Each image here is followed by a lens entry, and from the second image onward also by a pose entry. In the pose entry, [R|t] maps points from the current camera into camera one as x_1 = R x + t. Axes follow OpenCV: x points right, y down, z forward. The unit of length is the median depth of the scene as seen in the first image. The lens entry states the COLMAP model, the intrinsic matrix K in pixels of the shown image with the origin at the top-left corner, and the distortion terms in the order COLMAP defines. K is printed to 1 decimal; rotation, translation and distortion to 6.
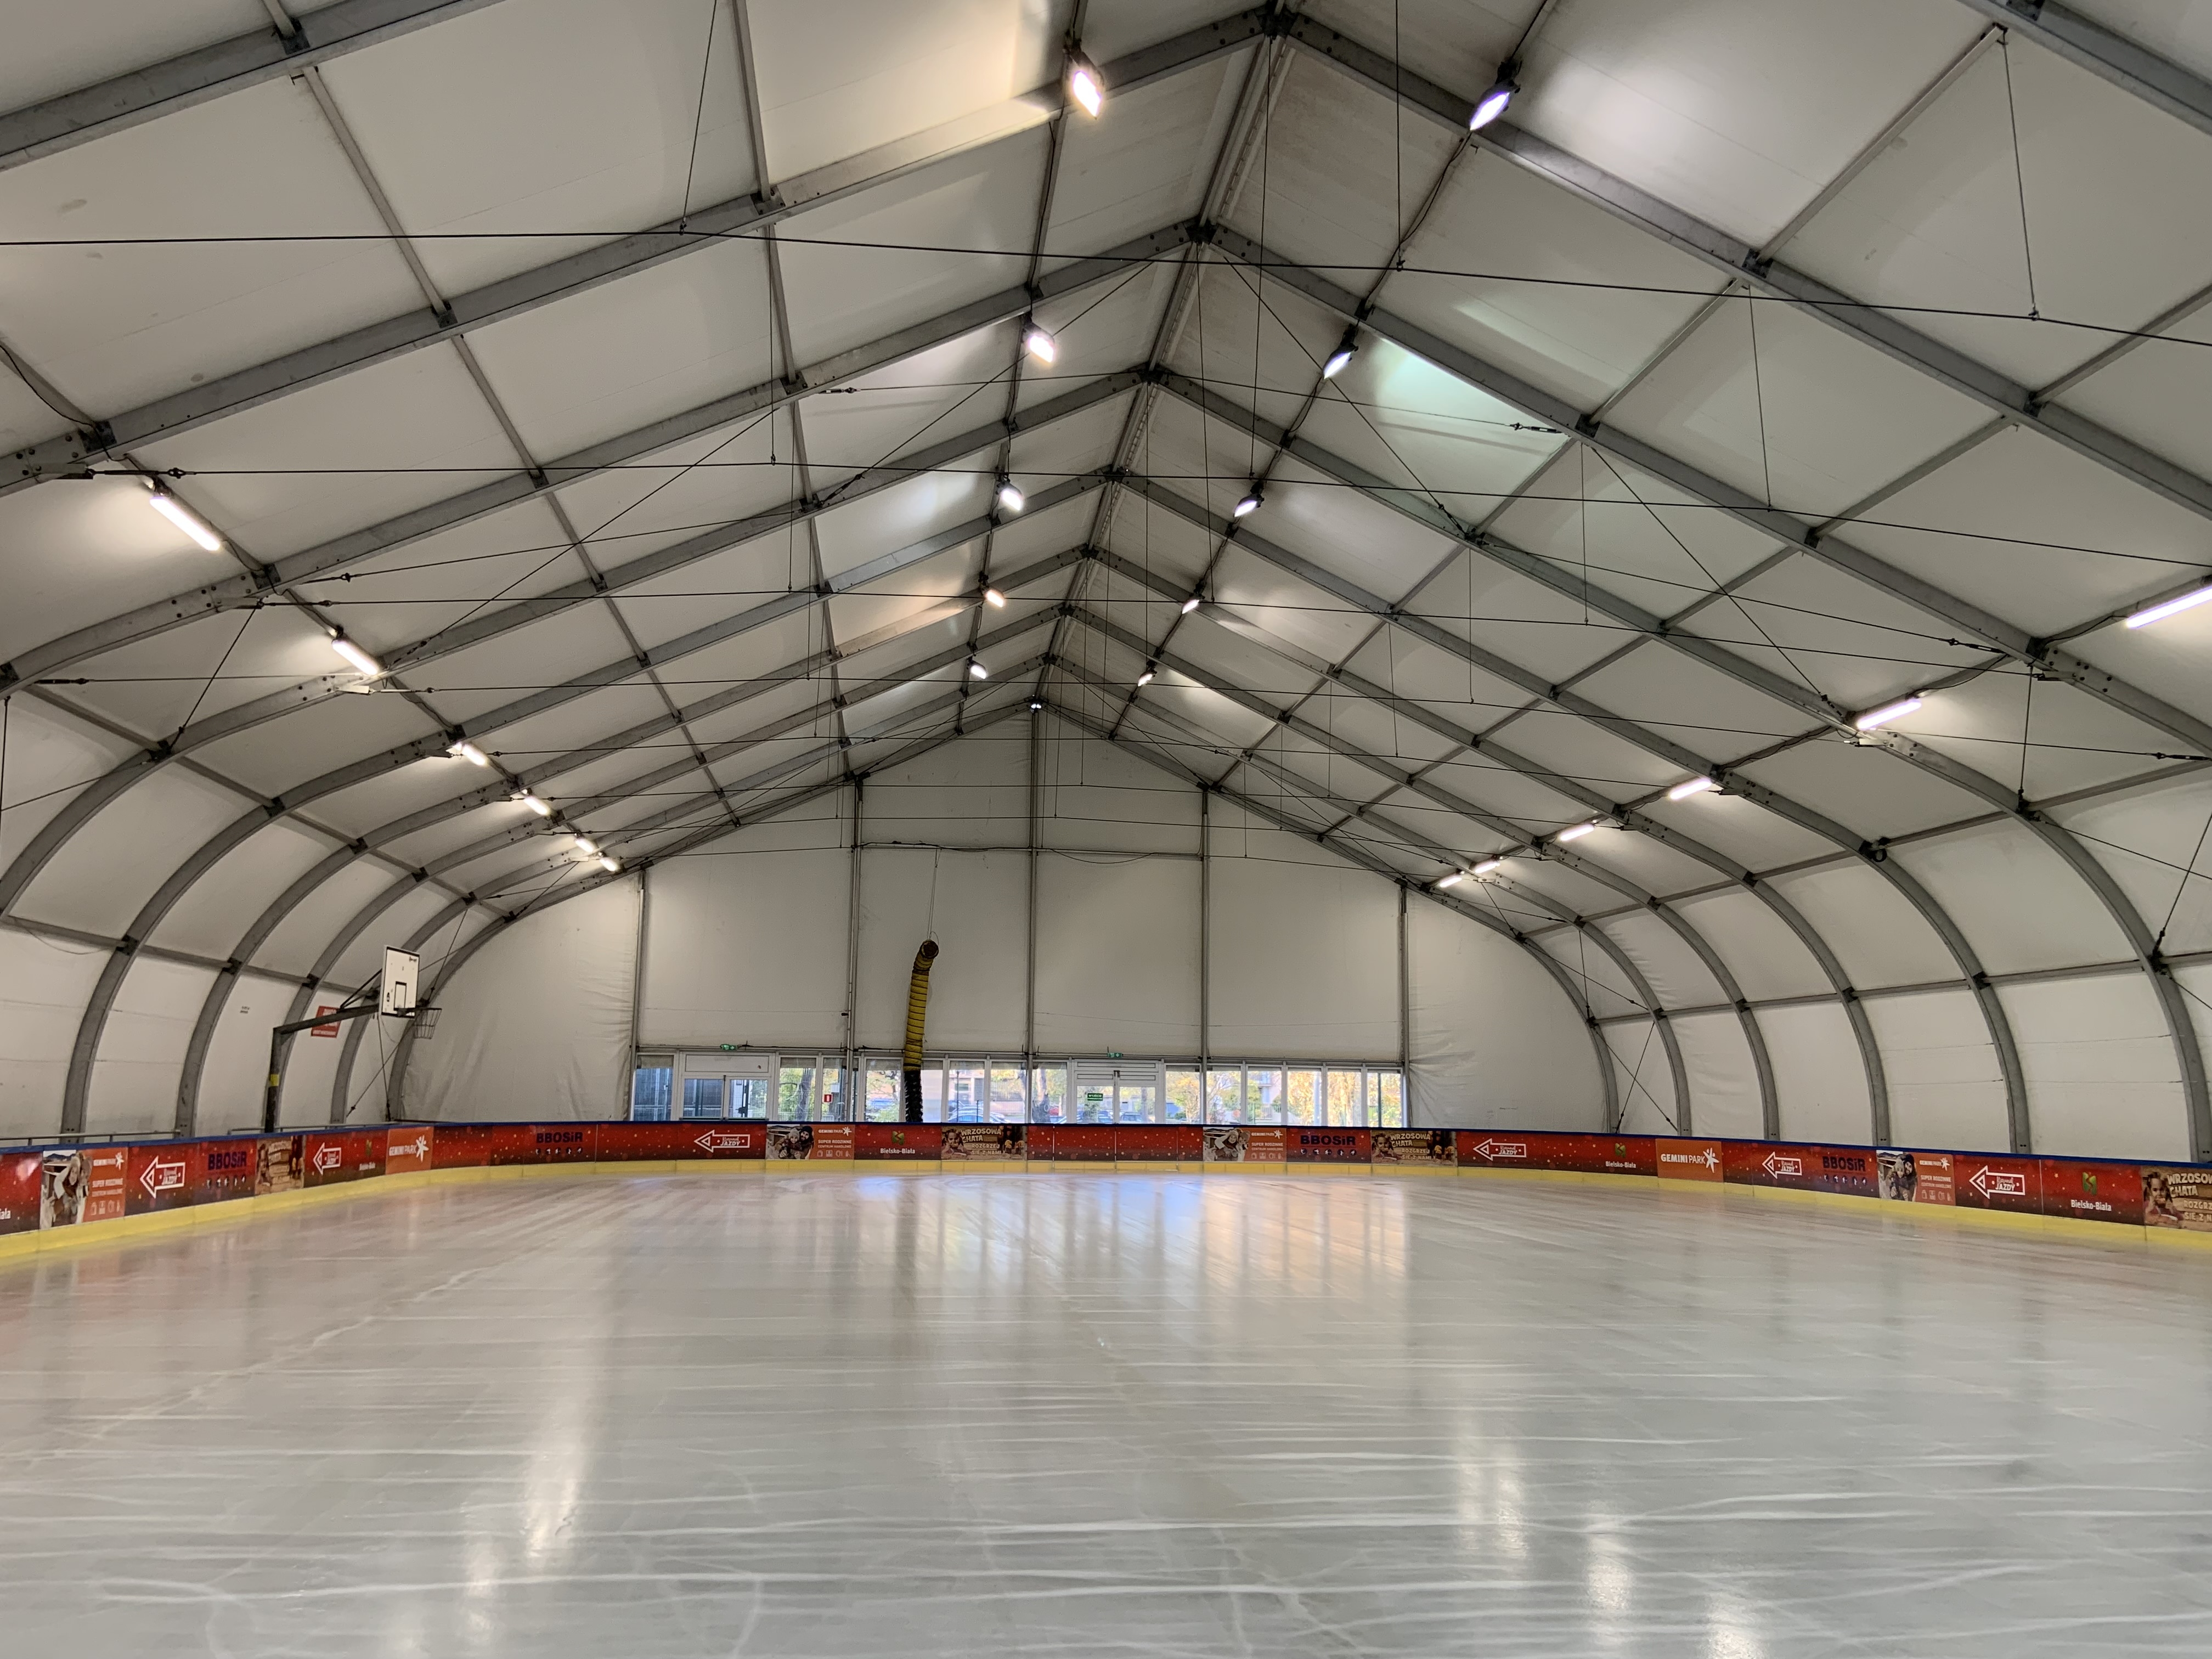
lens RADIAL K [[1702.9, 0, 1098.1], [0, 1702.9, 840.5], [0, 0, 1]] dist [0.091735, -0.080795]
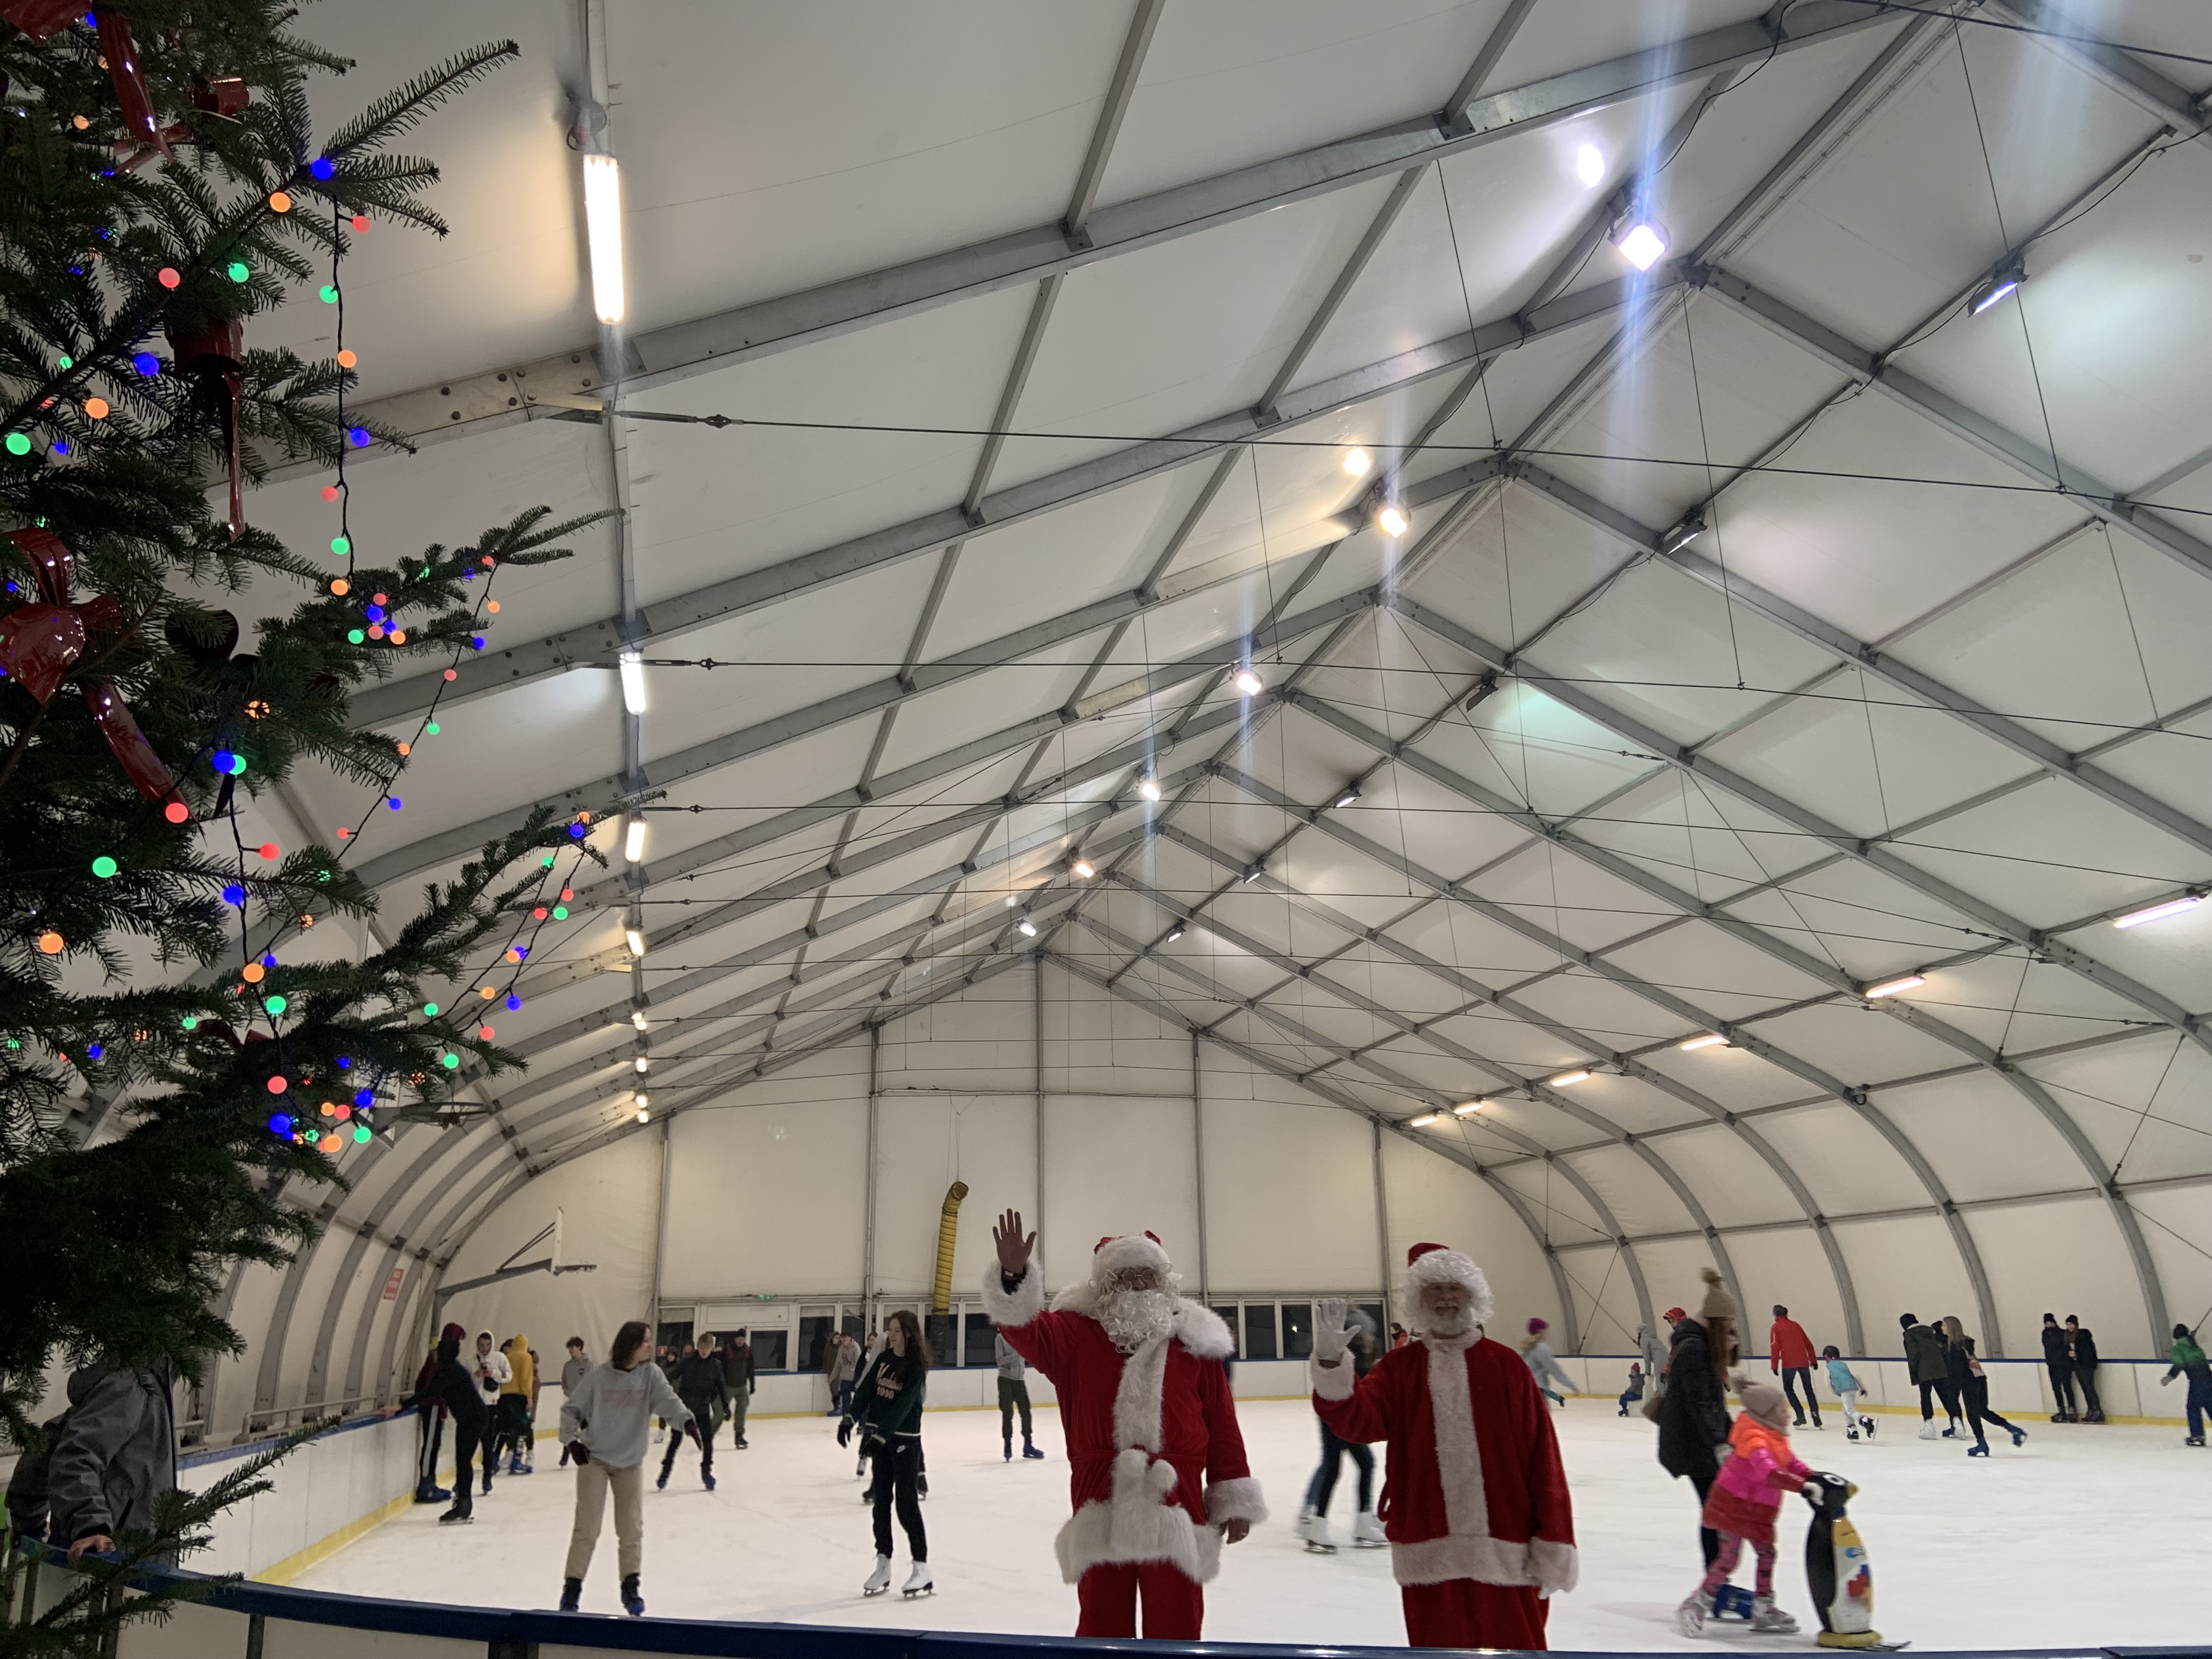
lens RADIAL K [[1702.9, 0, 1100.4], [0, 1702.9, 796.9], [0, 0, 1]] dist [0.091735, -0.080795]
pose [[0.989502, 0.011098, 0.144090, -0.222563], [0.011454, 0.987889, -0.154742, -0.017413], [-0.144062, 0.154768, 0.977391, -0.104660]]
